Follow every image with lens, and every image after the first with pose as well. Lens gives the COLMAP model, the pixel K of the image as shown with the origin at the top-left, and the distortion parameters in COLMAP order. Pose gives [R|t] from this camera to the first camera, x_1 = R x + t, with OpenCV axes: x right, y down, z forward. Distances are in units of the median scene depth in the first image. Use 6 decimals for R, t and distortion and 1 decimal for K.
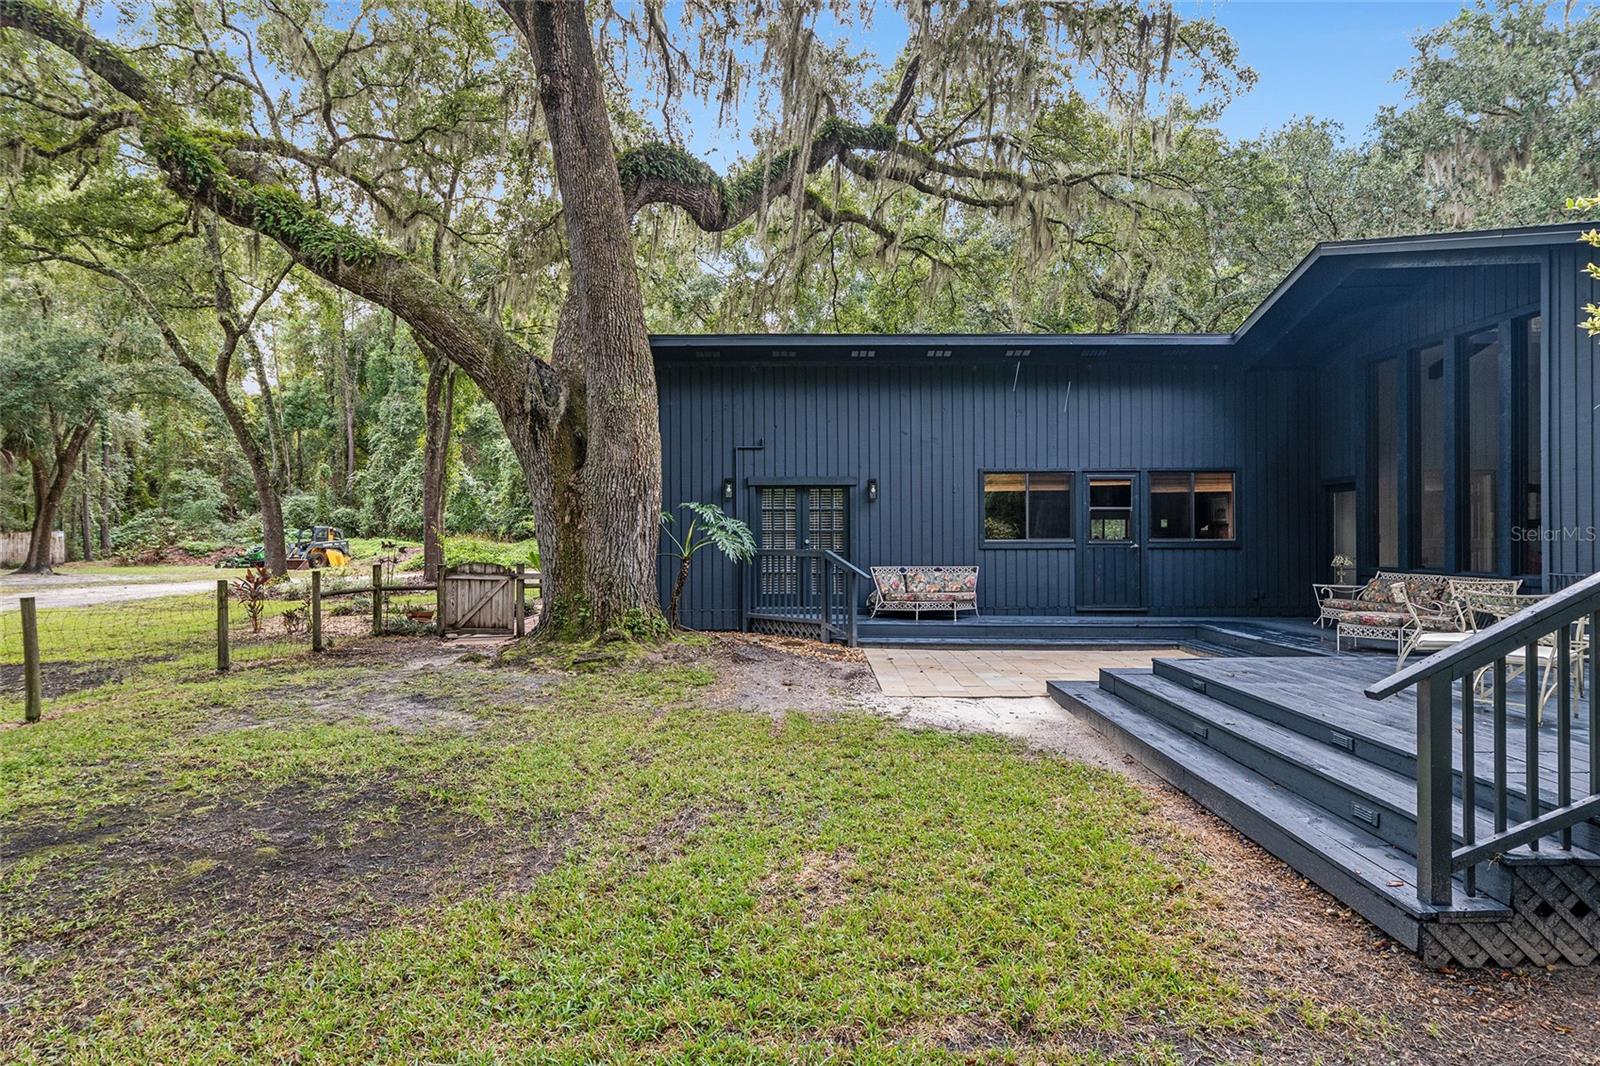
lens RADIAL K [[913.0, 0, 794.9], [0, 913.0, 536.2], [0, 0, 1]] dist [0.004358, 0.001271]
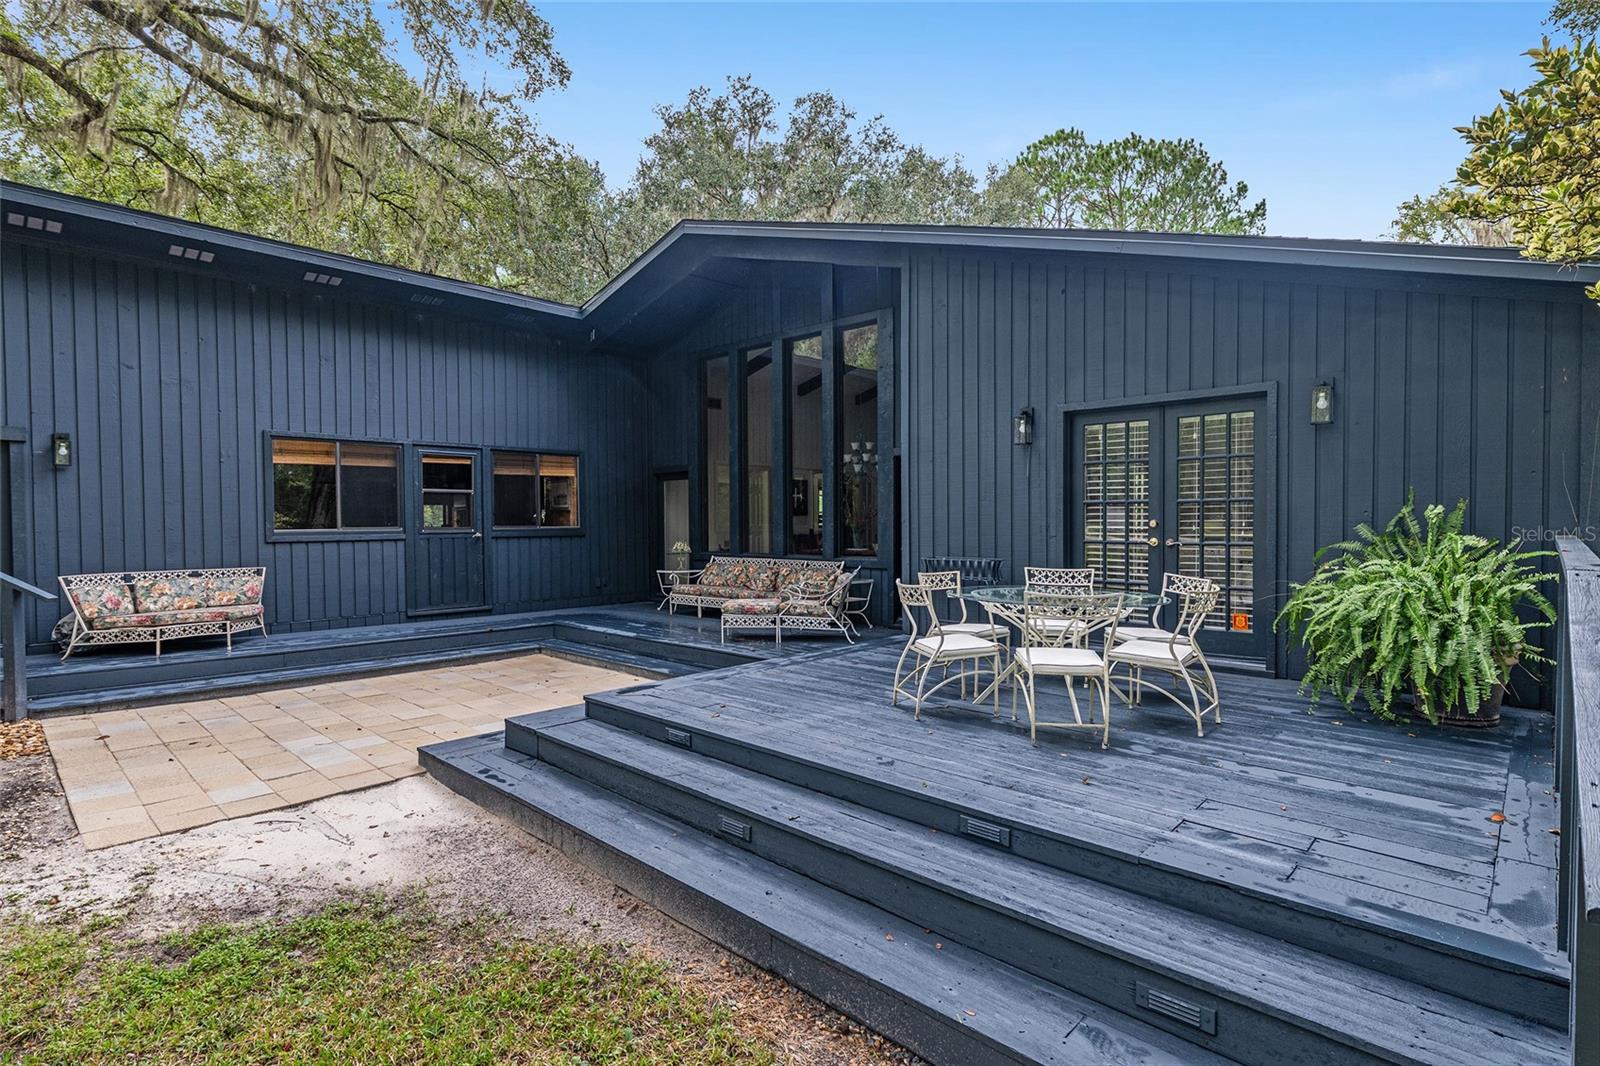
lens RADIAL K [[788.7, 0, 799.9], [0, 788.7, 536.8], [0, 0, 1]] dist [-0.000505, -0.000976]
pose [[0.678820, -0.017475, 0.734097, 0.032834], [0.003455, 0.999782, 0.020605, -0.002011], [-0.734297, -0.011450, 0.678732, 0.277085]]
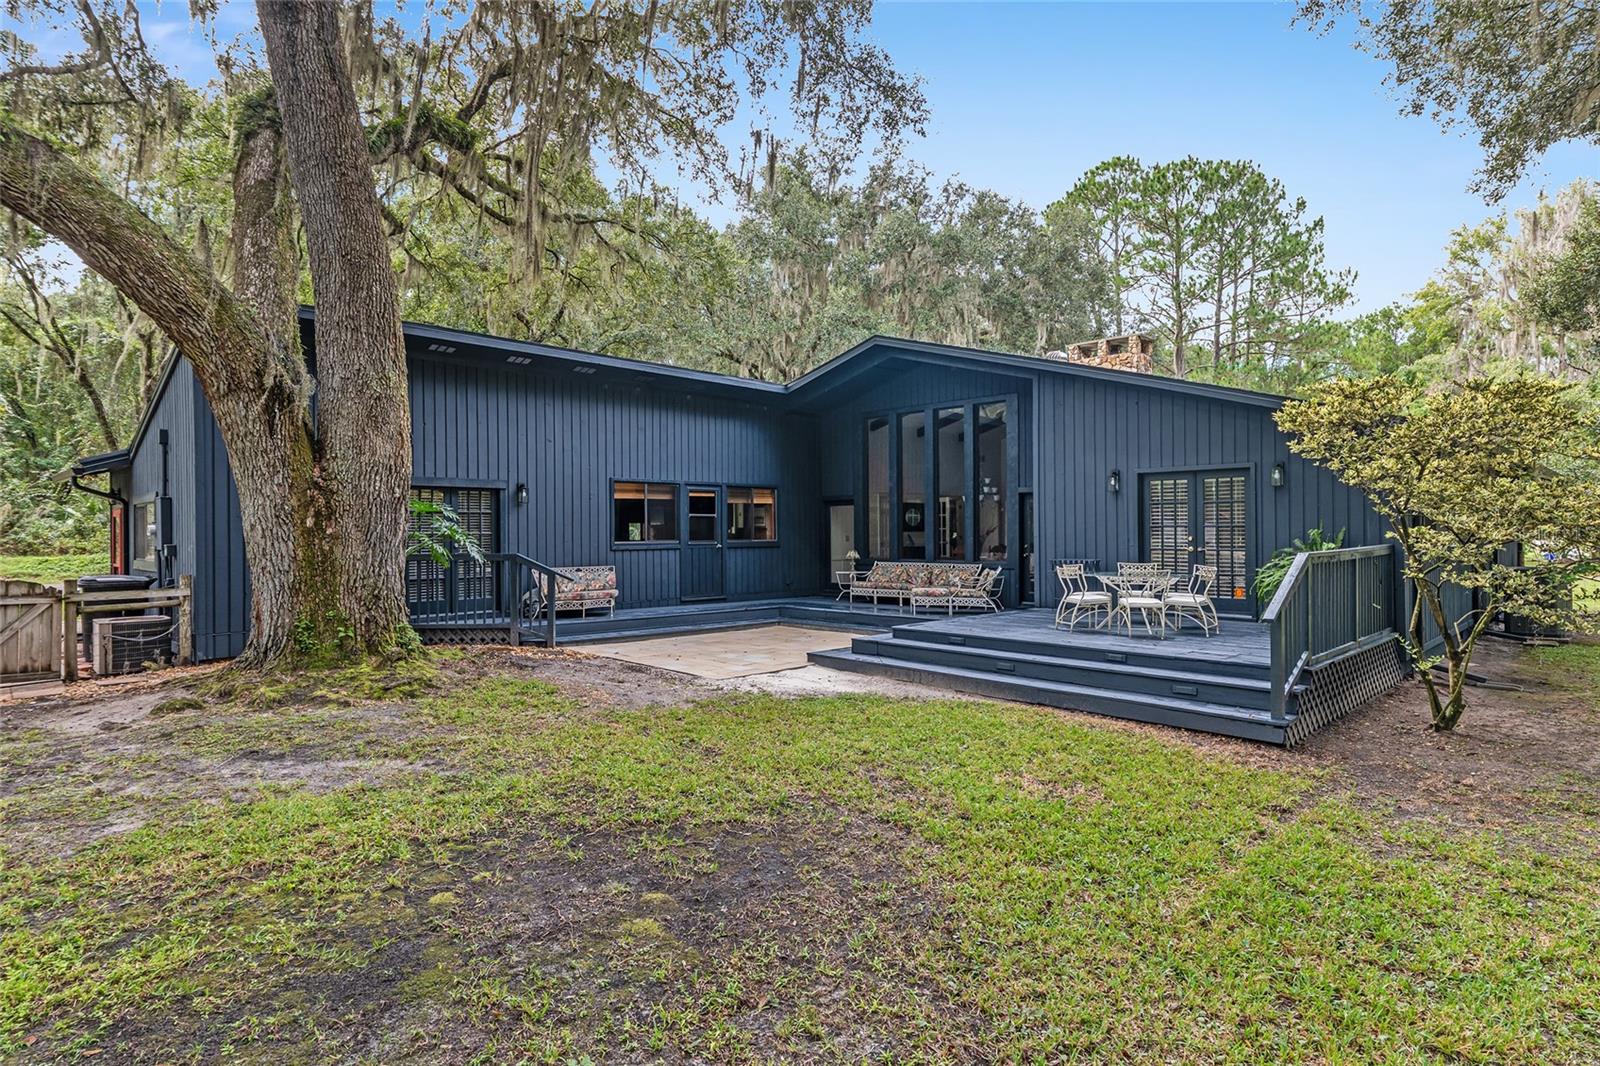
lens RADIAL K [[858.0, 0, 798.3], [0, 858.0, 527.3], [0, 0, 1]] dist [0.001809, 0.000114]
pose [[0.704637, 0.003705, 0.709558, -0.386529], [0.002858, 0.999963, -0.008061, -0.005006], [-0.709562, 0.007708, 0.704601, 0.107311]]
